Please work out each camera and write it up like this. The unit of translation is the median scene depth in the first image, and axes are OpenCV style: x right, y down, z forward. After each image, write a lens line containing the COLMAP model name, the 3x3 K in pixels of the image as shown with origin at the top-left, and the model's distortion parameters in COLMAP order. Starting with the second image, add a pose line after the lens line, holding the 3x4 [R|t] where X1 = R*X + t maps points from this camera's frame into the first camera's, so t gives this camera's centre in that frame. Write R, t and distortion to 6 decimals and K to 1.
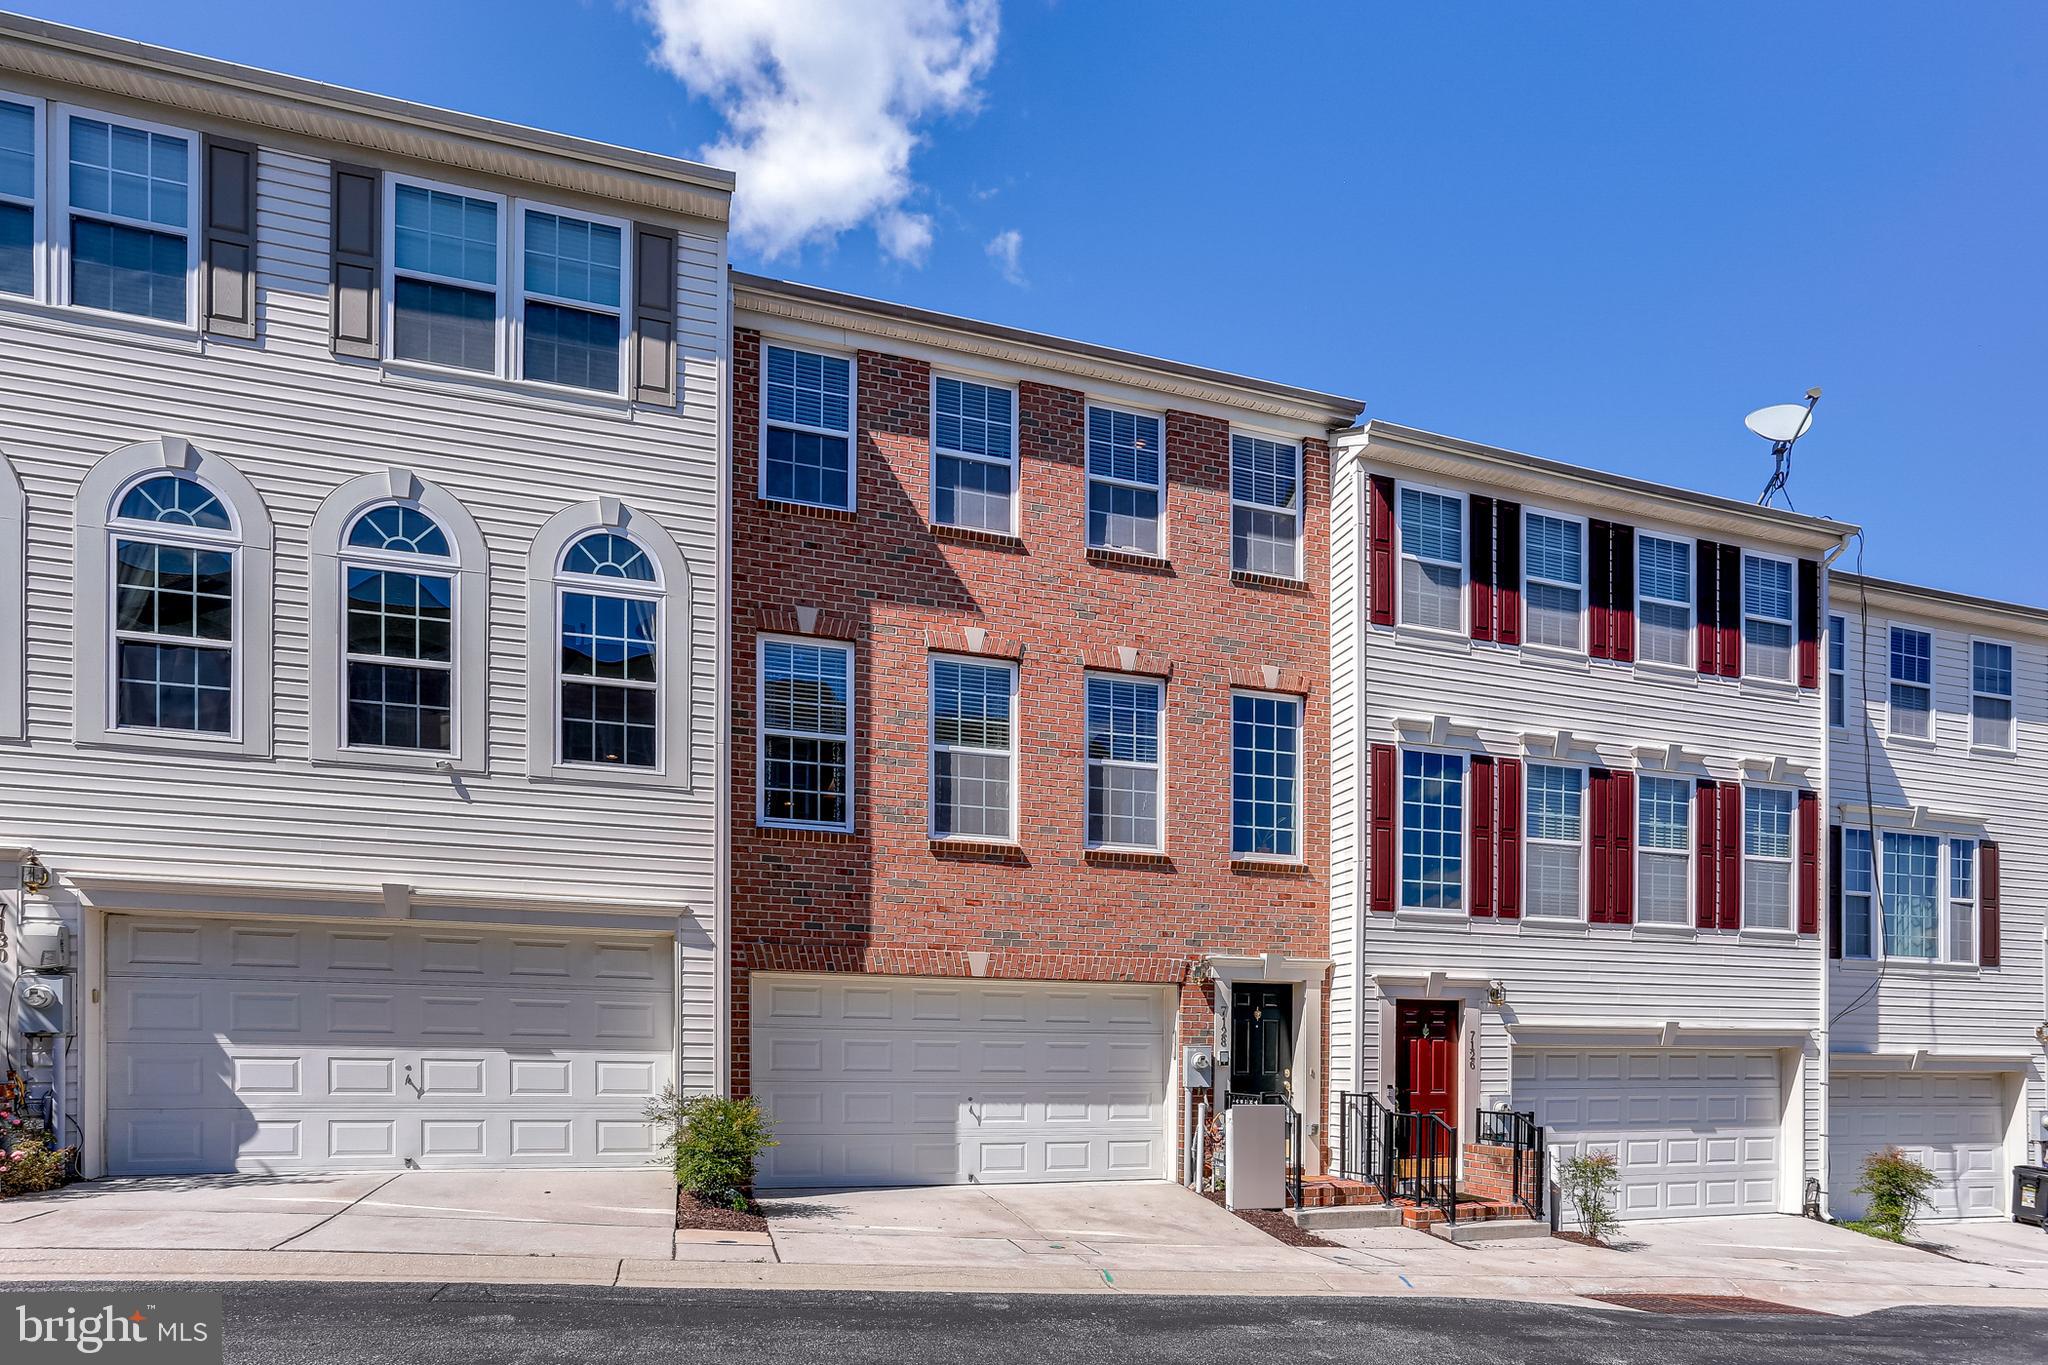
lens RADIAL K [[980.8, 0, 1024.7], [0, 980.8, 652.9], [0, 0, 1]] dist [-0.036638, 0.021053]
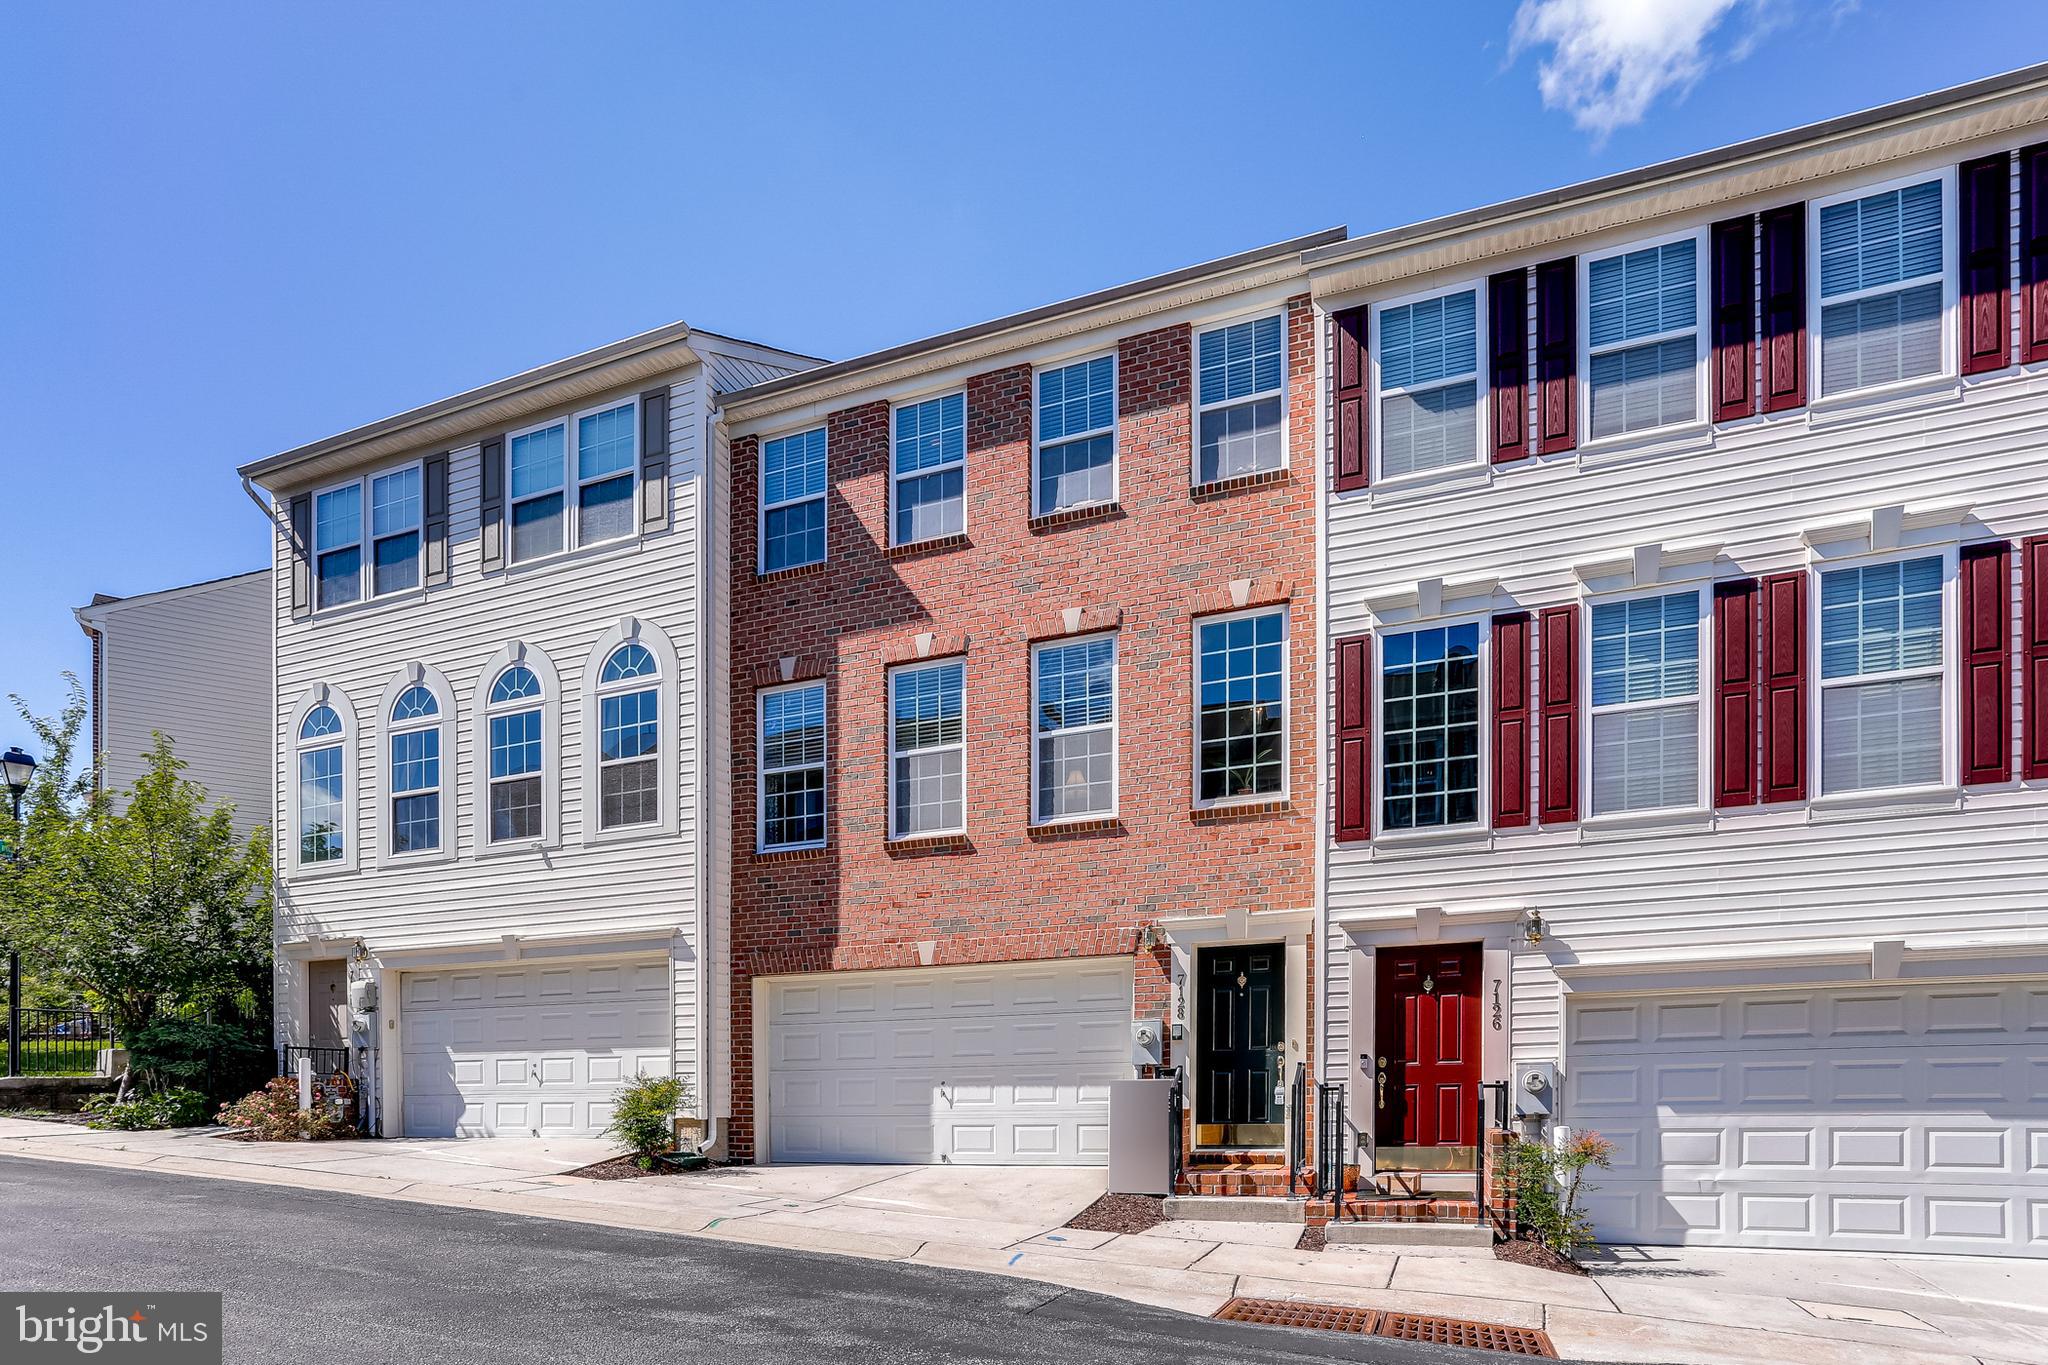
lens RADIAL K [[994.4, 0, 1022.7], [0, 994.4, 674.2], [0, 0, 1]] dist [-0.039262, 0.022890]
pose [[0.807124, -0.246036, -0.536672, 0.617218], [0.247440, 0.966308, -0.070867, 0.122229], [0.536026, -0.075596, 0.840810, 0.179234]]
